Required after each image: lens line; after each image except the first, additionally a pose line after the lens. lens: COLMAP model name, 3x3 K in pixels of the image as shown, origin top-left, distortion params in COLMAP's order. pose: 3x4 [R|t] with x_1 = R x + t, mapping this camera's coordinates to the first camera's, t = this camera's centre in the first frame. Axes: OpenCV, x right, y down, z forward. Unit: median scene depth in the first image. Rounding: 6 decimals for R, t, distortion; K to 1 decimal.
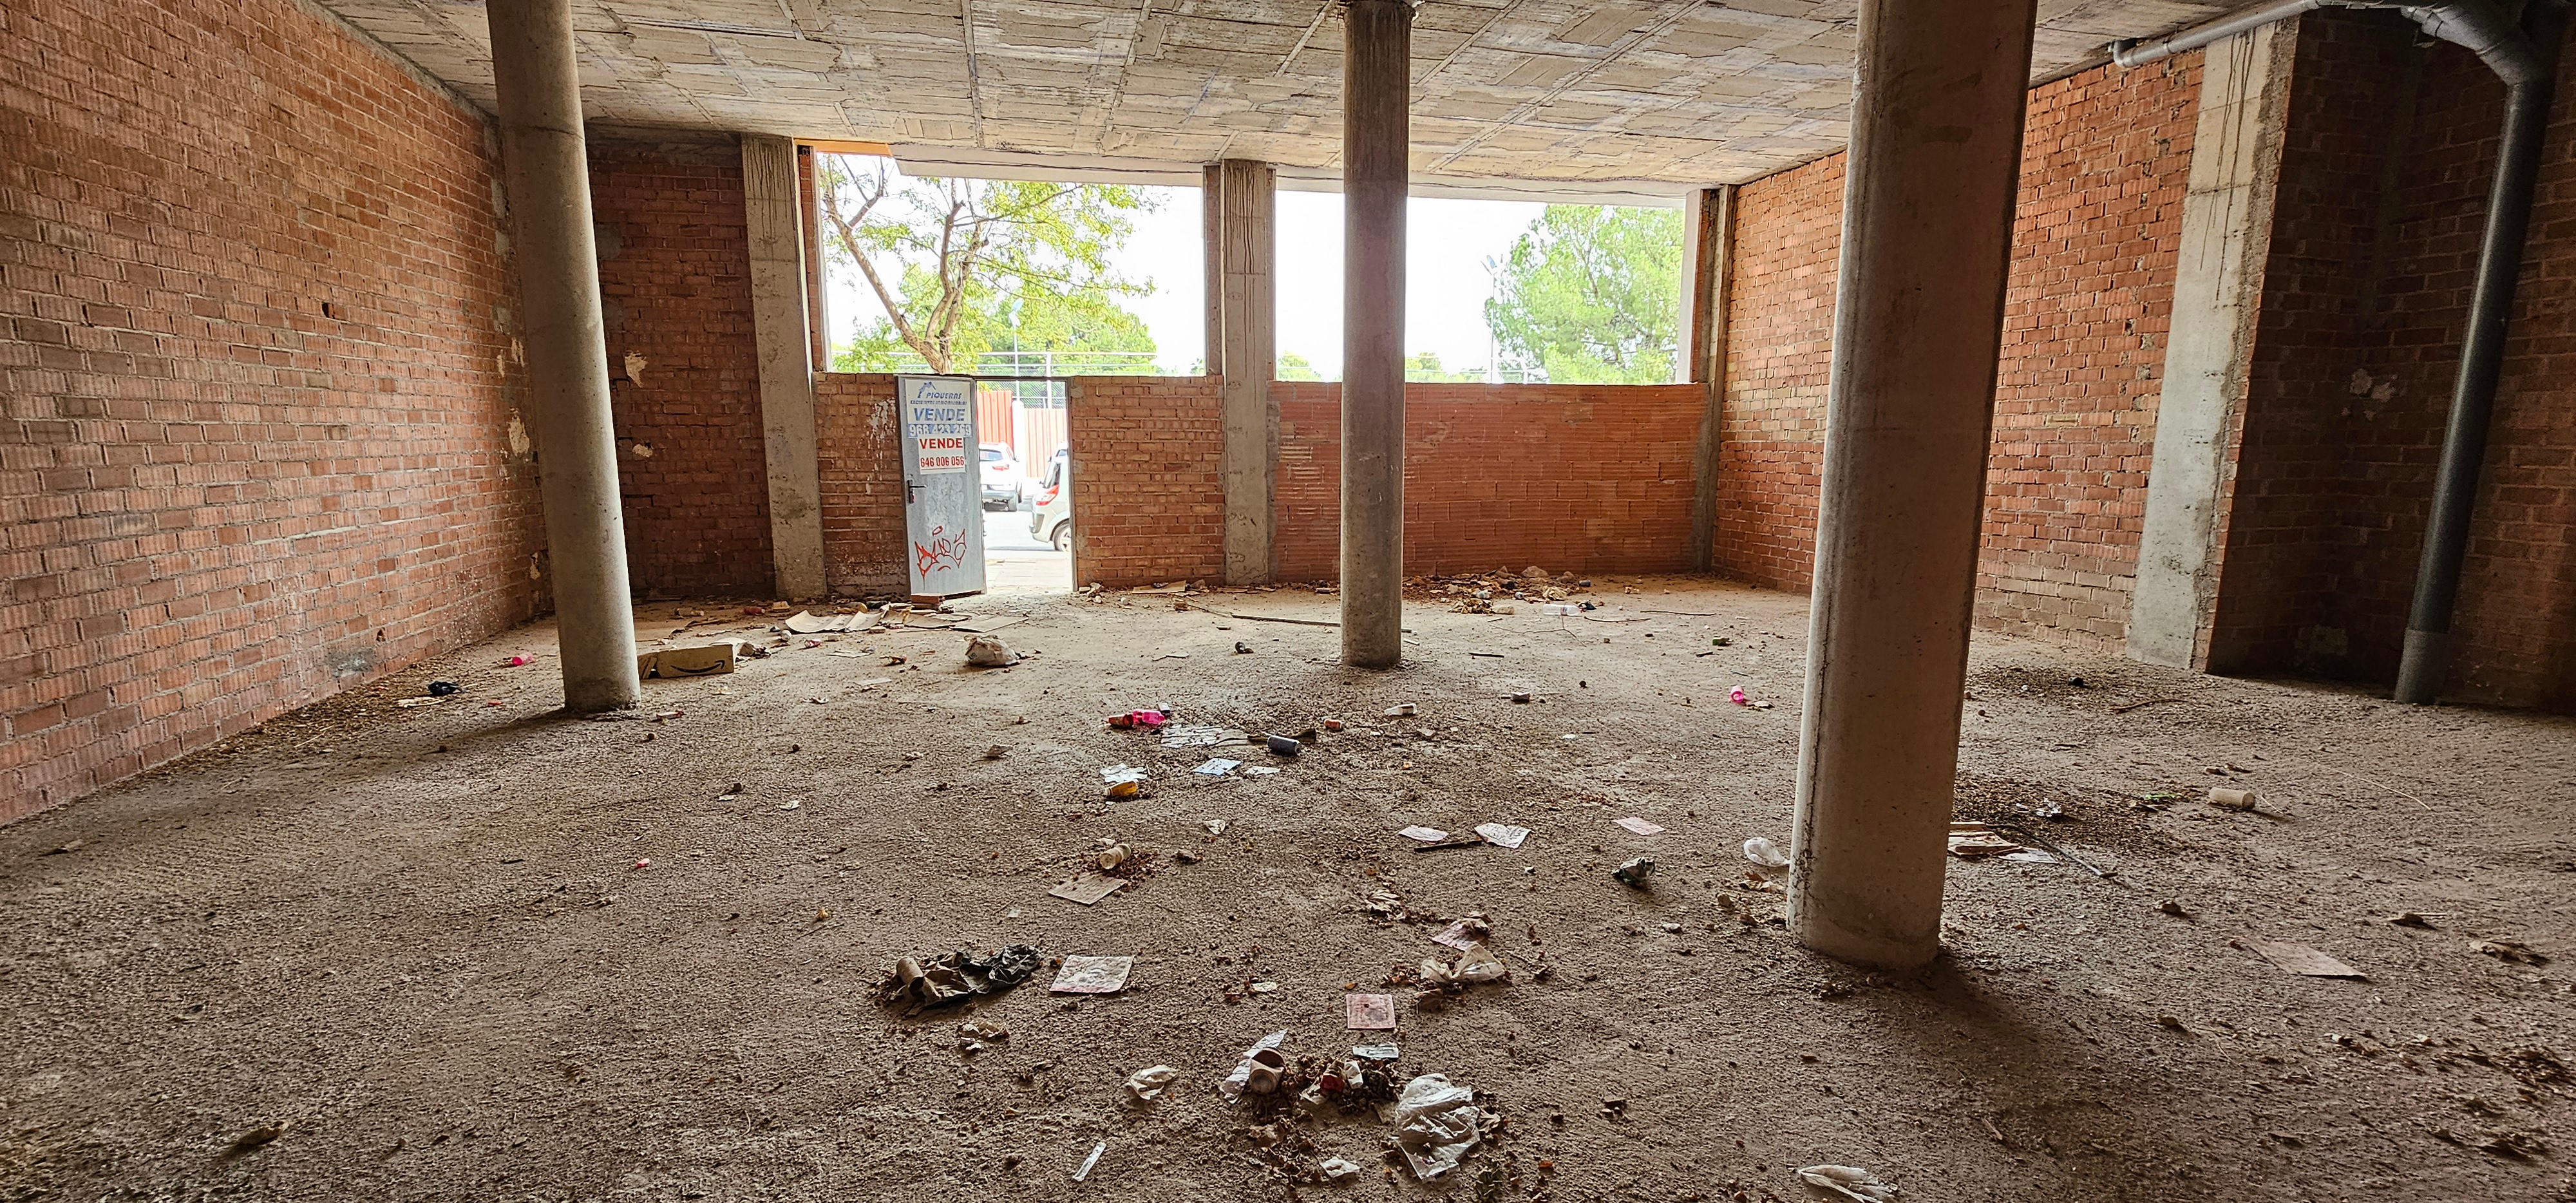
lens RADIAL K [[1045.7, 0, 1281.7], [0, 1045.7, 611.5], [0, 0, 1]] dist [-0.004161, -0.000103]
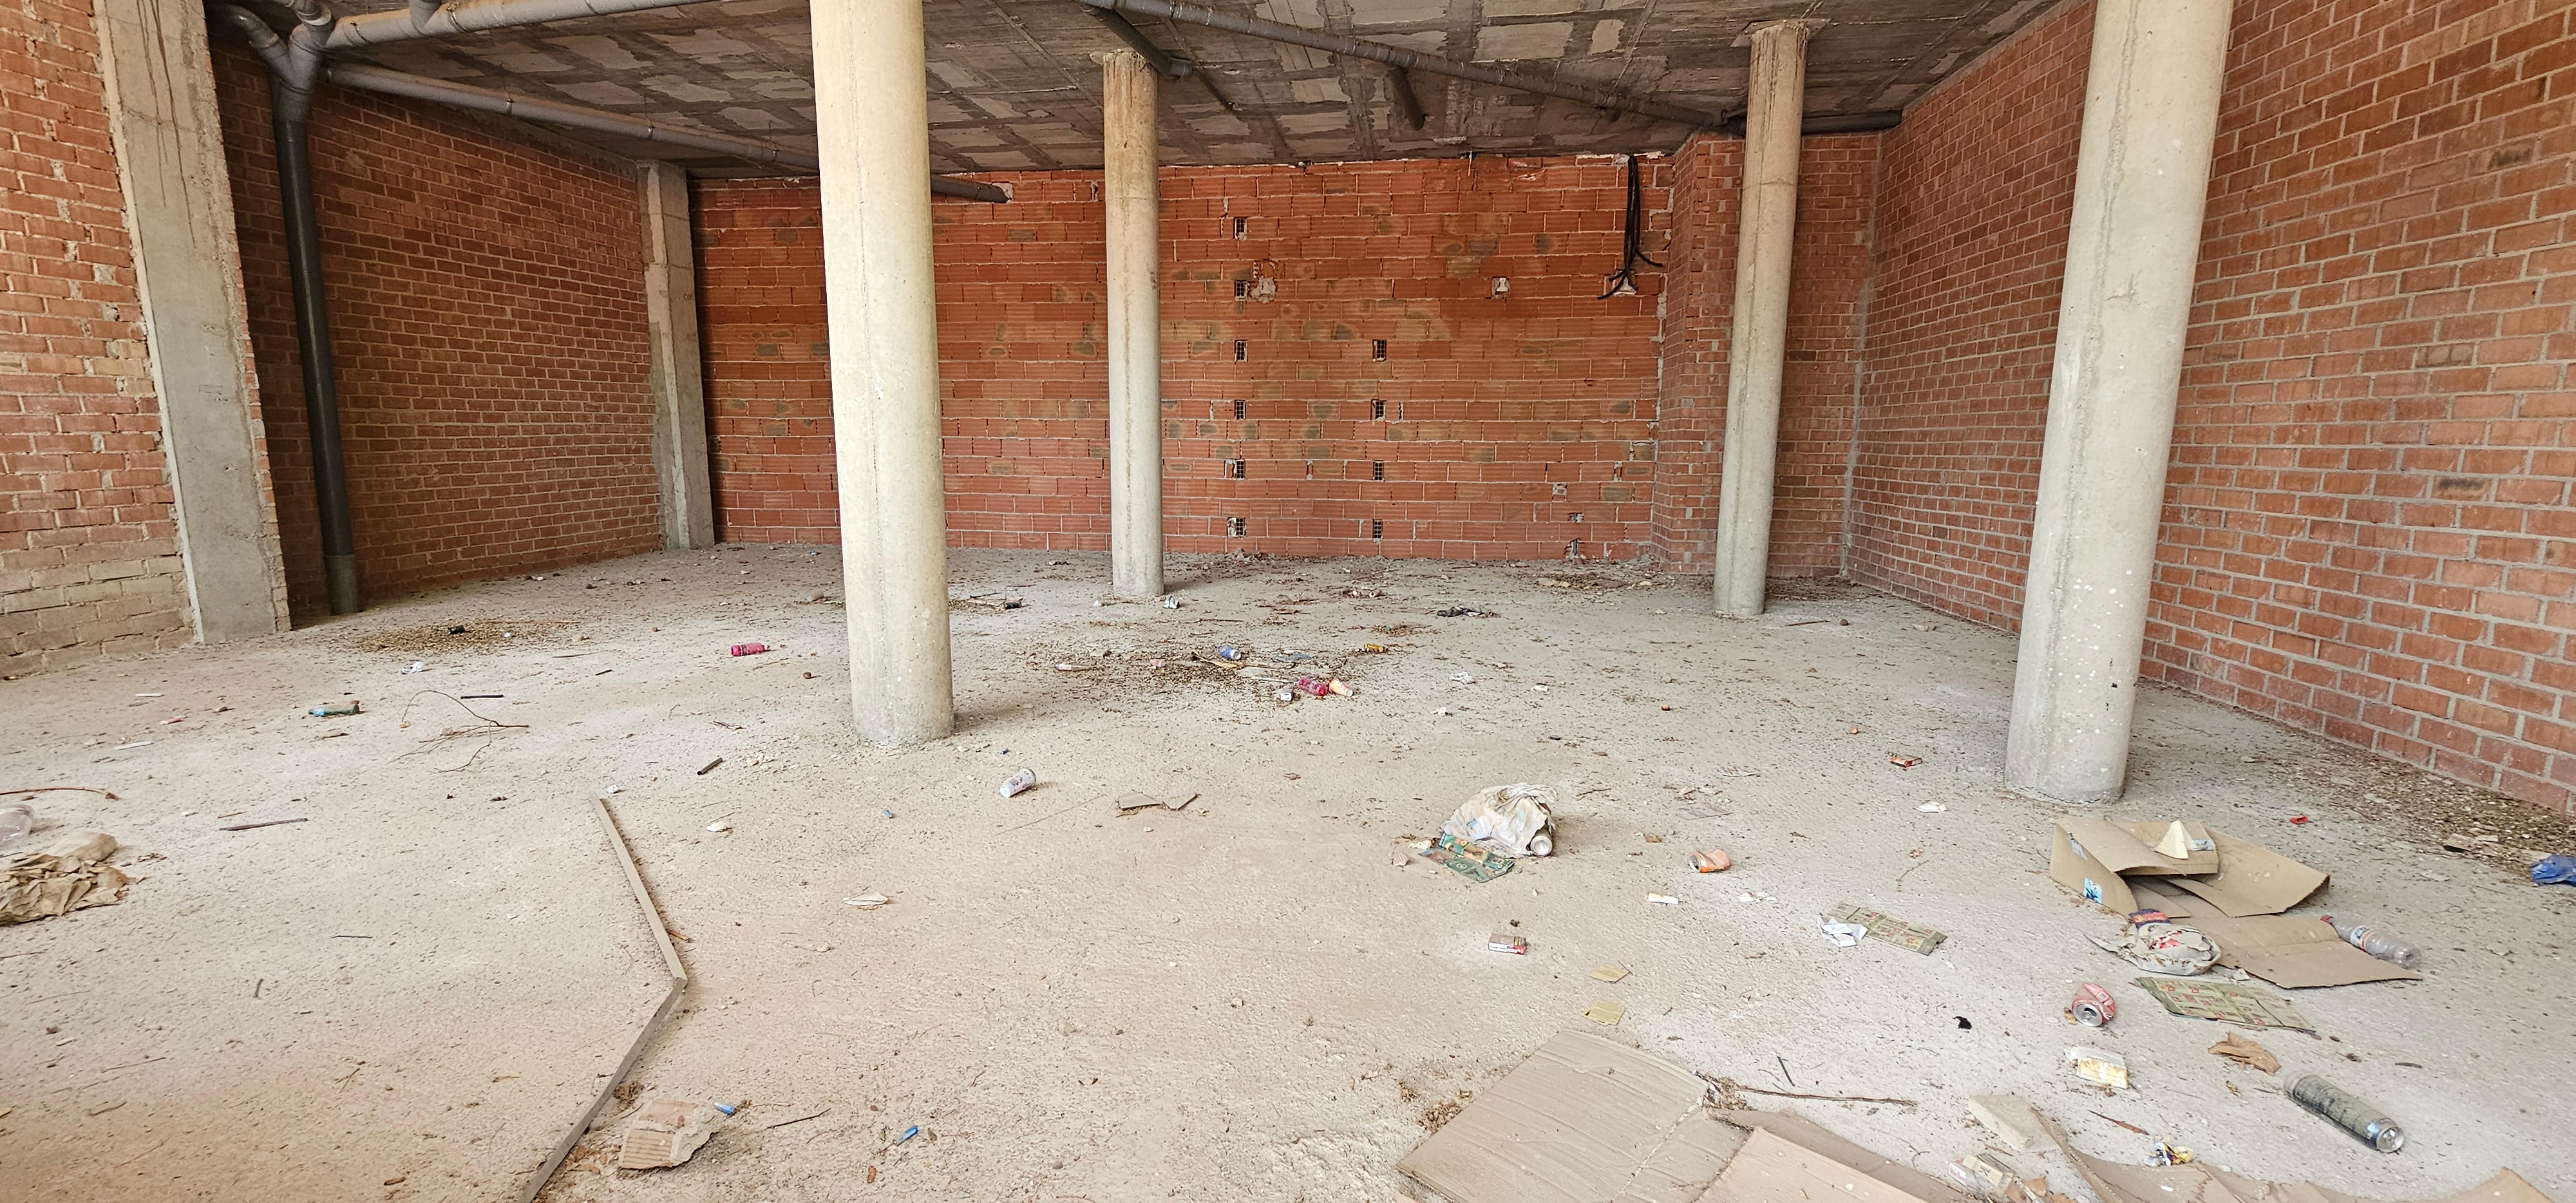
lens RADIAL K [[1045.7, 0, 1282.0], [0, 1045.7, 600.0], [0, 0, 1]] dist [-0.004161, -0.000103]
pose [[-0.929622, -0.062764, 0.363130, -0.340946], [0.052499, 0.952783, 0.299080, -0.202629], [-0.364755, 0.297096, -0.882433, 1.408902]]
